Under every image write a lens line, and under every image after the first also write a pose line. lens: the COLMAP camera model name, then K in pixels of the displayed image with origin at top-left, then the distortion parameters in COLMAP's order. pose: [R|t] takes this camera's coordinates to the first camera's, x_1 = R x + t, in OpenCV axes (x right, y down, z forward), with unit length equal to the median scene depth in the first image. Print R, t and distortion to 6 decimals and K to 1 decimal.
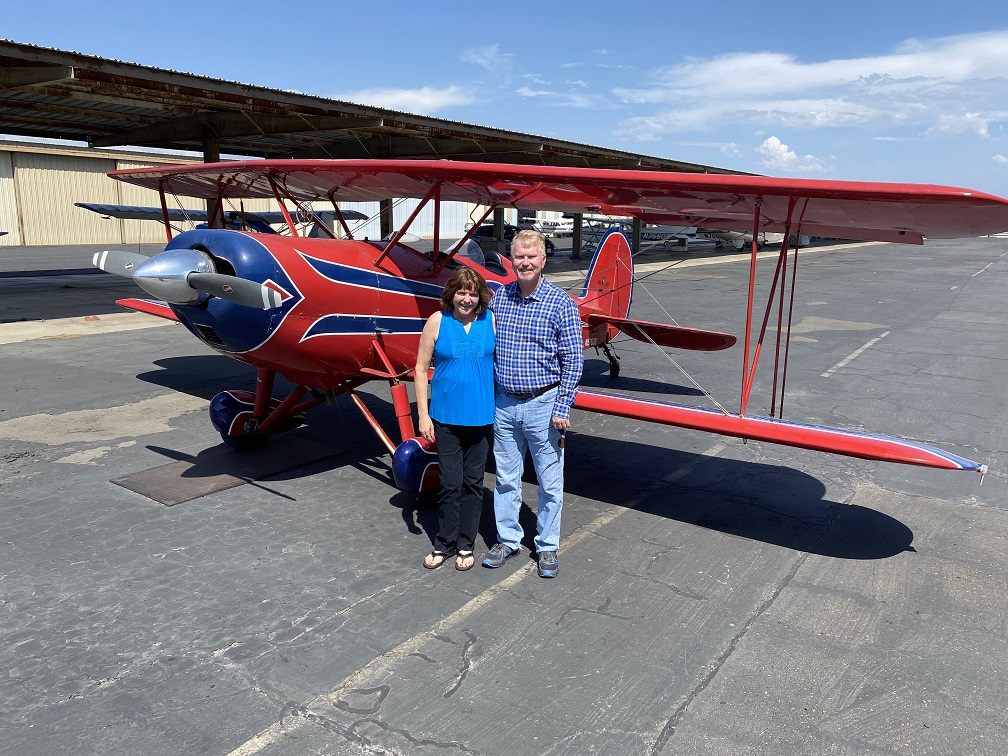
lens RADIAL K [[751.5, 0, 503.1], [0, 751.5, 357.7], [0, 0, 1]] dist [-0.005157, -0.003622]
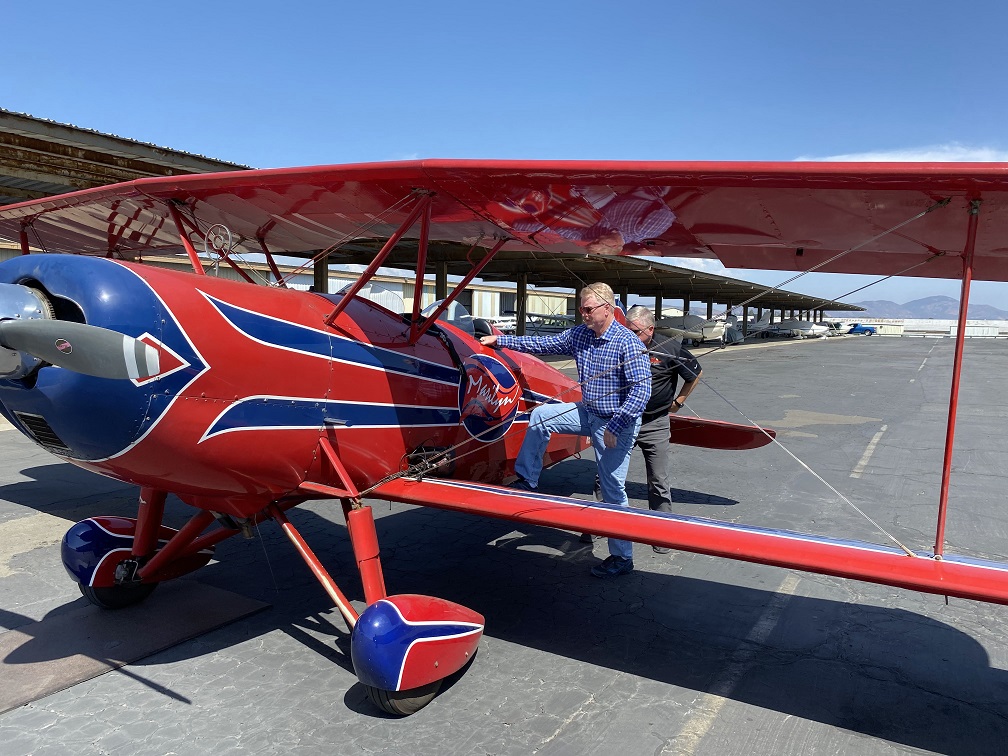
lens RADIAL K [[760.0, 0, 500.8], [0, 760.0, 365.2], [0, 0, 1]] dist [0.003657, -0.003832]
pose [[0.996347, -0.002553, 0.085364, -0.071215], [0.012903, 0.992580, -0.120910, -0.004081], [-0.084422, 0.121570, 0.988986, 0.318993]]
